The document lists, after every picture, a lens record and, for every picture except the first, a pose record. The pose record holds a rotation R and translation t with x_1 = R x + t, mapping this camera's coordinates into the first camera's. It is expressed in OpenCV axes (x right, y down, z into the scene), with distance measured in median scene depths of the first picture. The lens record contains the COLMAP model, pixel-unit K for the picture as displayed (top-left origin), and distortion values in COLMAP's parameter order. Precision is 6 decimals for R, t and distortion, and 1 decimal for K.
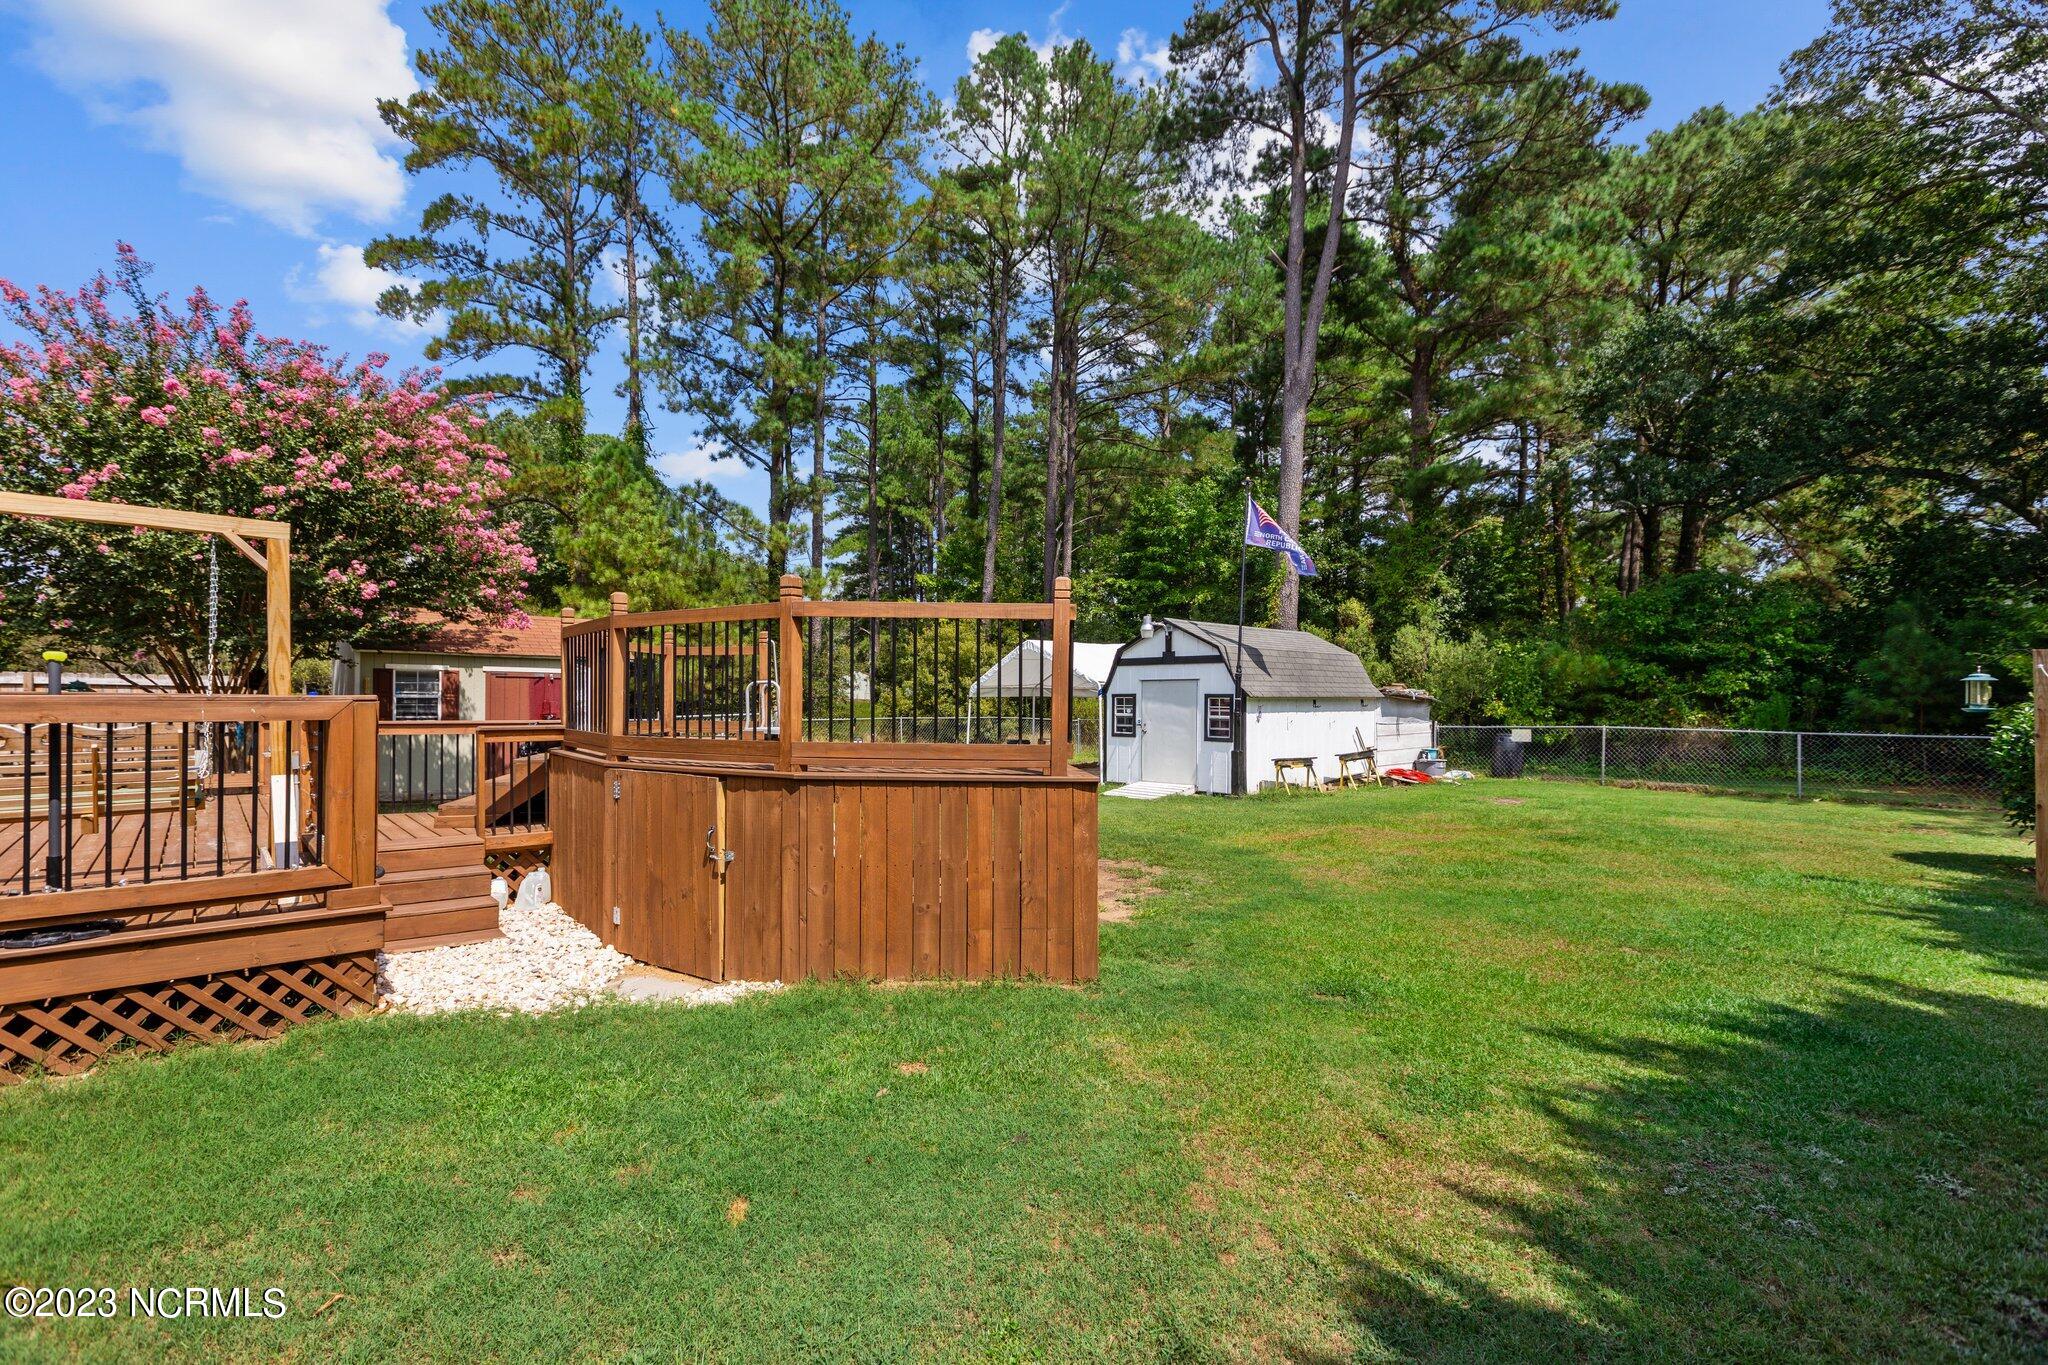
lens RADIAL K [[910.4, 0, 1035.3], [0, 910.4, 701.4], [0, 0, 1]] dist [0.005618, -0.001019]
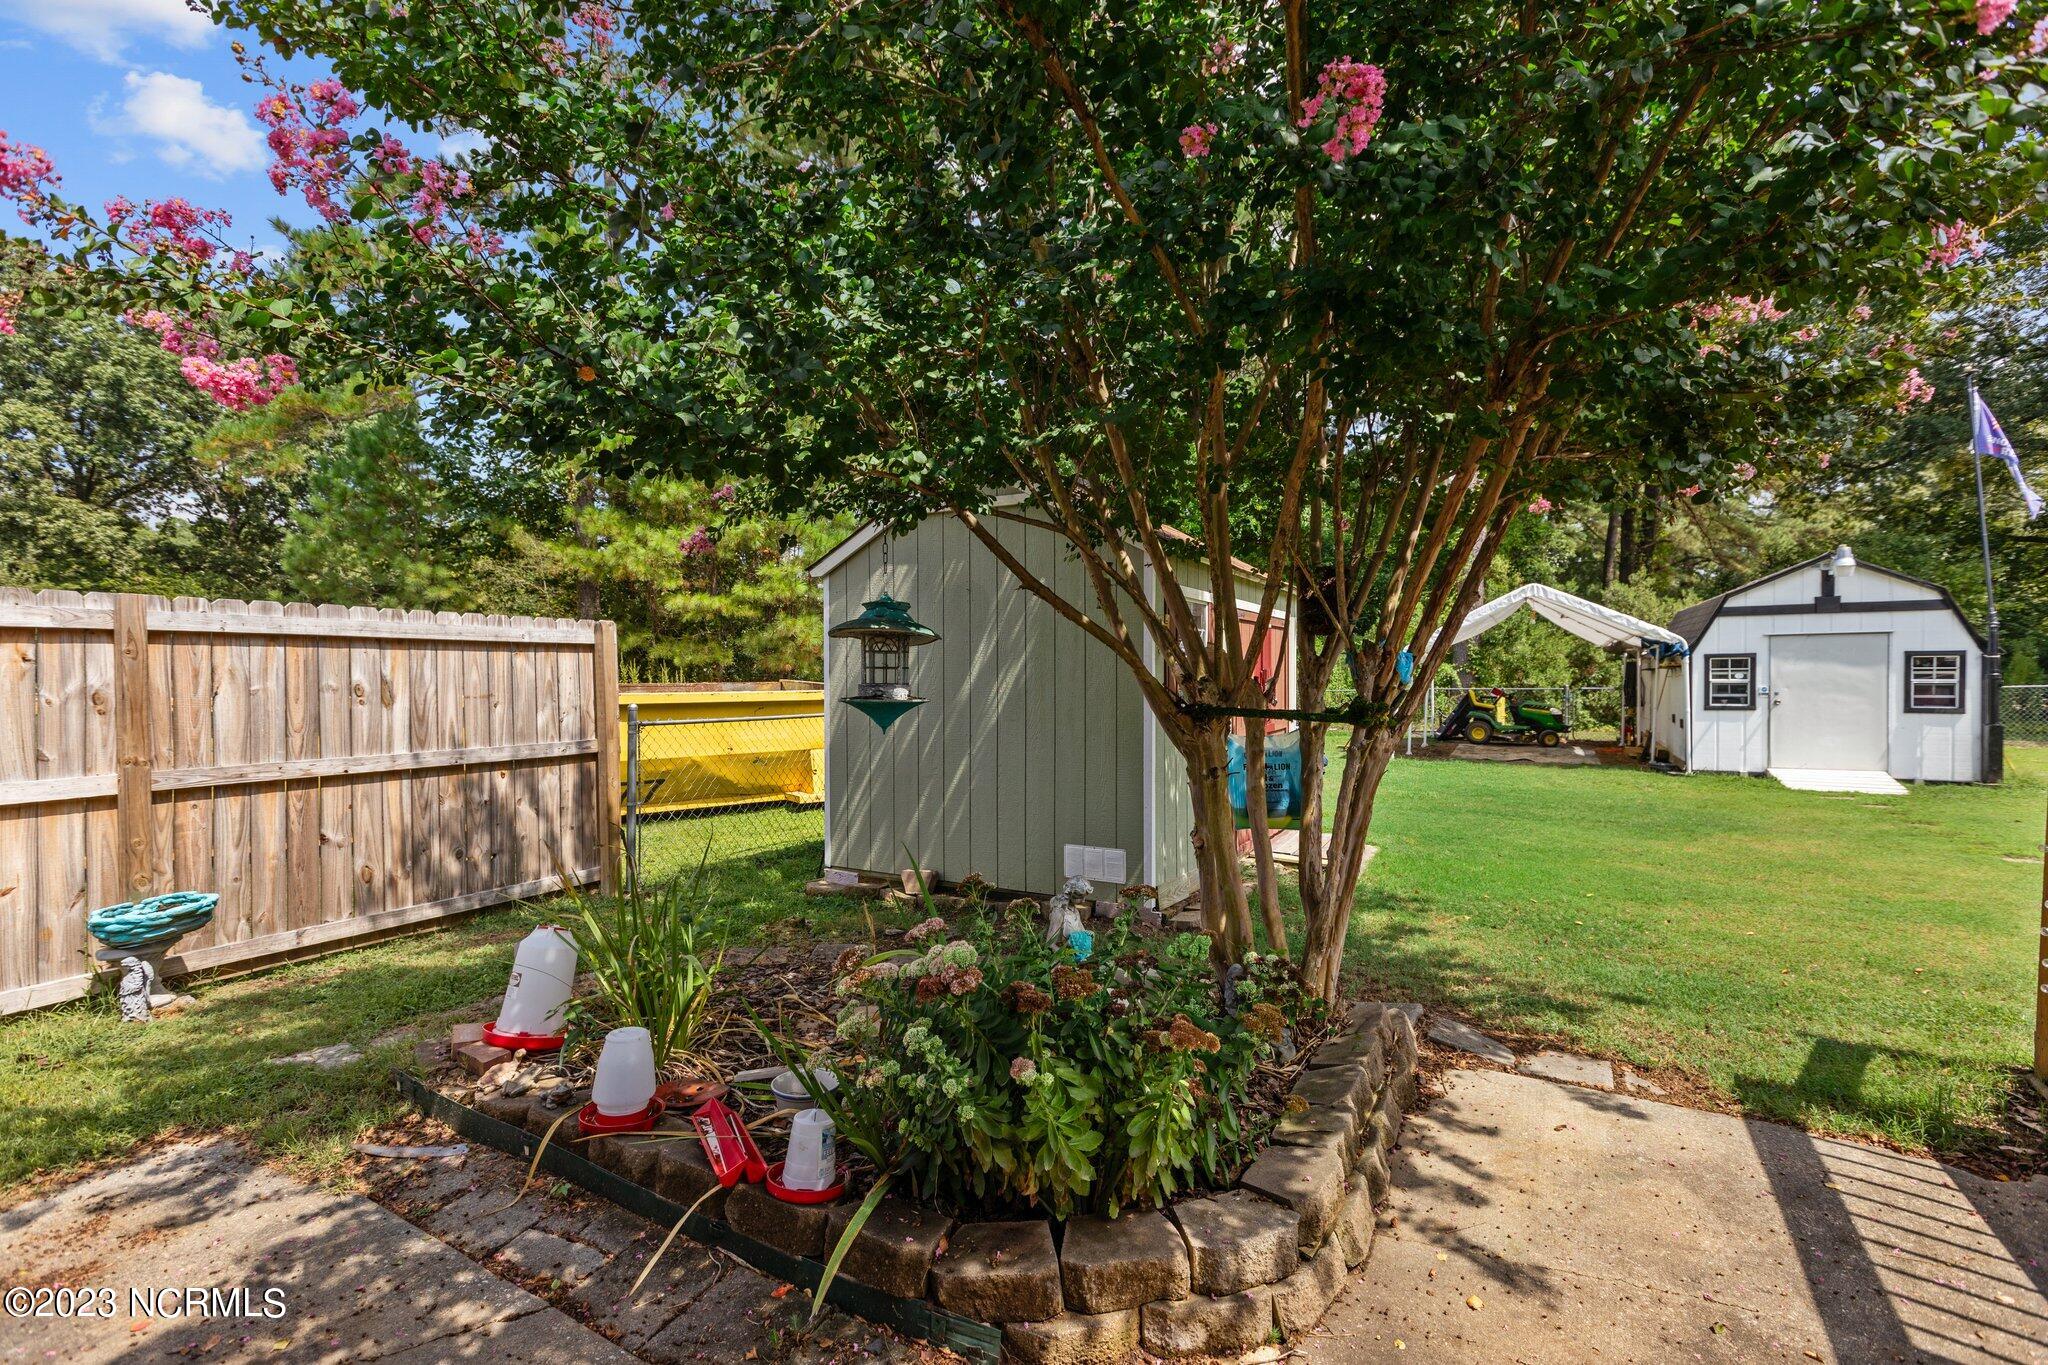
lens RADIAL K [[910.4, 0, 1025.1], [0, 910.4, 680.6], [0, 0, 1]] dist [0.005618, -0.001019]
pose [[0.953730, -0.013851, 0.300346, -0.688879], [0.011191, 0.999881, 0.010576, -0.000436], [-0.300457, -0.006725, 0.953772, 0.458331]]
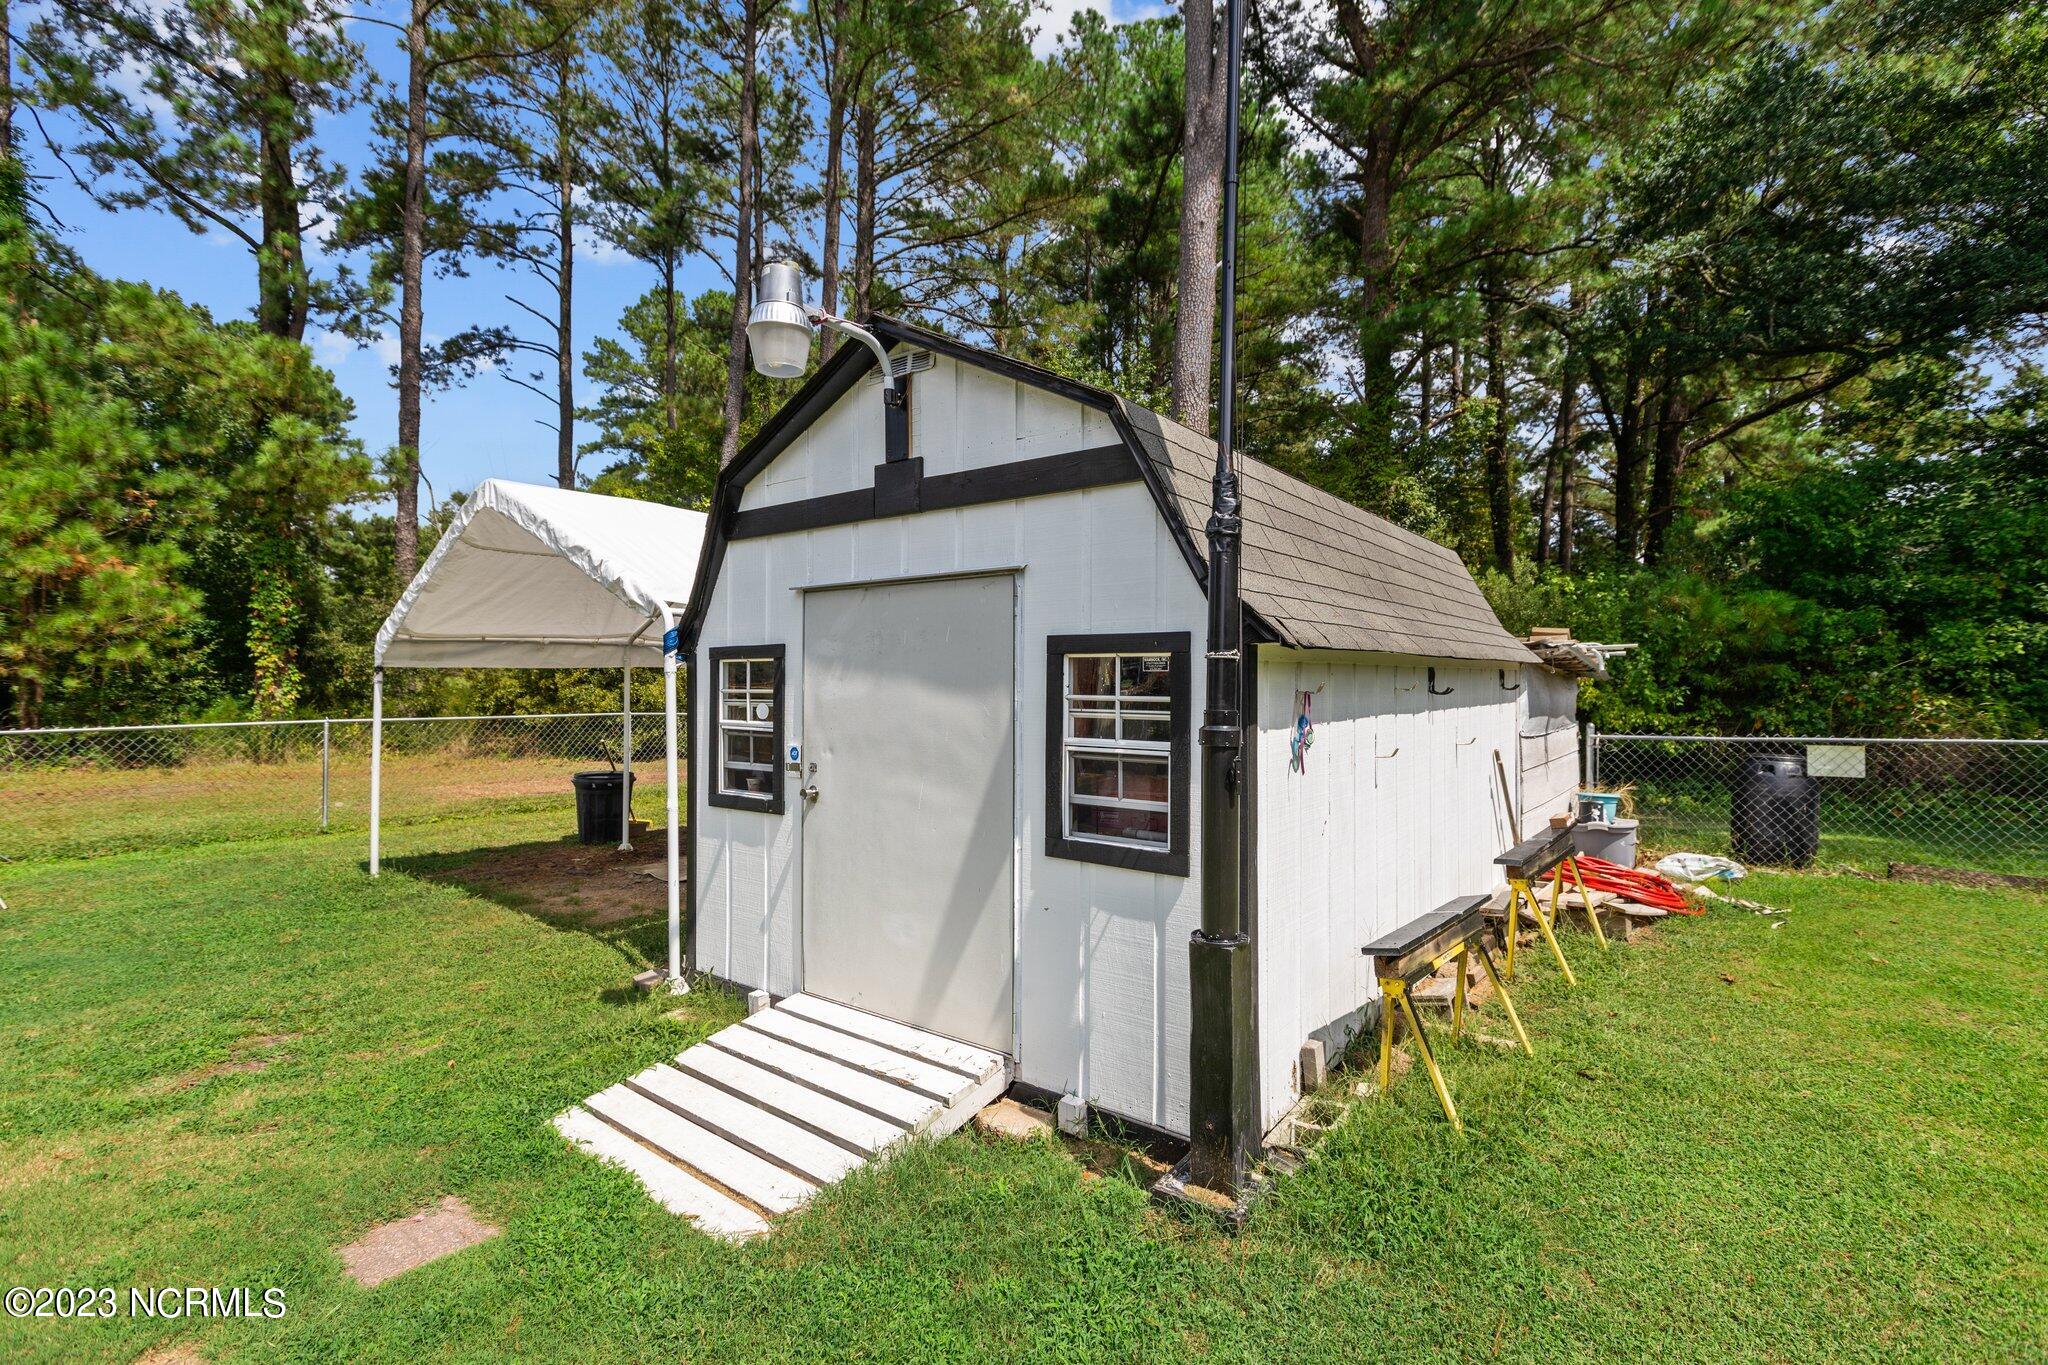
lens RADIAL K [[910.4, 0, 1038.2], [0, 910.4, 672.2], [0, 0, 1]] dist [0.005618, -0.001019]
pose [[0.985779, 0.000638, 0.168048, 0.136760], [0.001101, 0.999947, -0.010254, 0.002035], [-0.168045, 0.010293, 0.985726, 0.732036]]
